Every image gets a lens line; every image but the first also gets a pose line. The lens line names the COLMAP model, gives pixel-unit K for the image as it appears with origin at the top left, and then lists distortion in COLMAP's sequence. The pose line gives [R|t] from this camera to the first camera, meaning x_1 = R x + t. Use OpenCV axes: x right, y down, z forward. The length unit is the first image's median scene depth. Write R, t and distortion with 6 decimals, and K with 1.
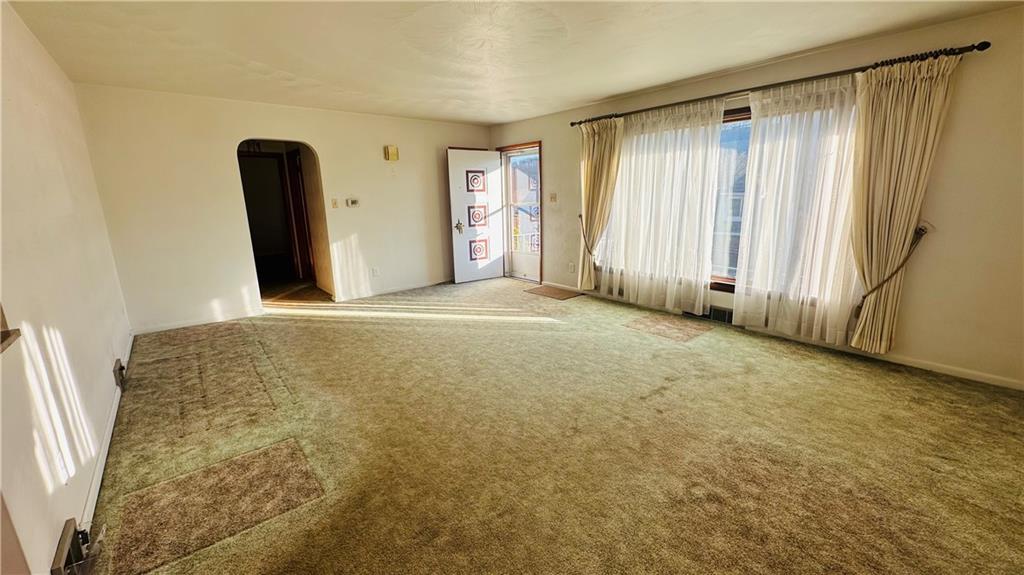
lens RADIAL K [[405.5, 0, 520.2], [0, 405.5, 285.7], [0, 0, 1]] dist [-0.009919, 0.000890]
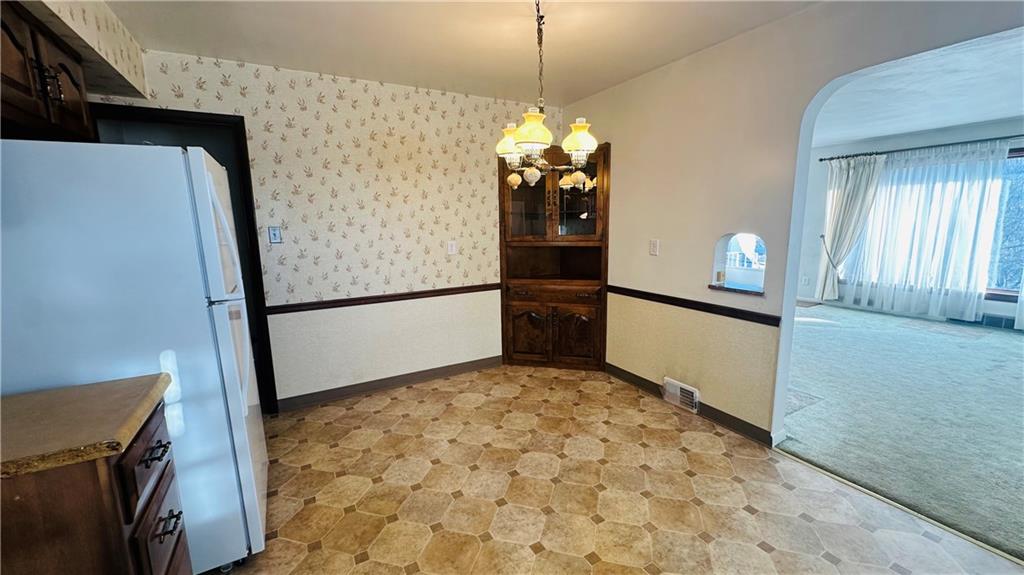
lens RADIAL K [[405.5, 0, 509.2], [0, 405.5, 291.4], [0, 0, 1]] dist [-0.009919, 0.000890]
pose [[0.981801, 0.035997, -0.186468, -0.622377], [-0.044898, 0.998034, -0.043734, 0.092769], [0.184527, 0.051310, 0.981487, -0.363565]]
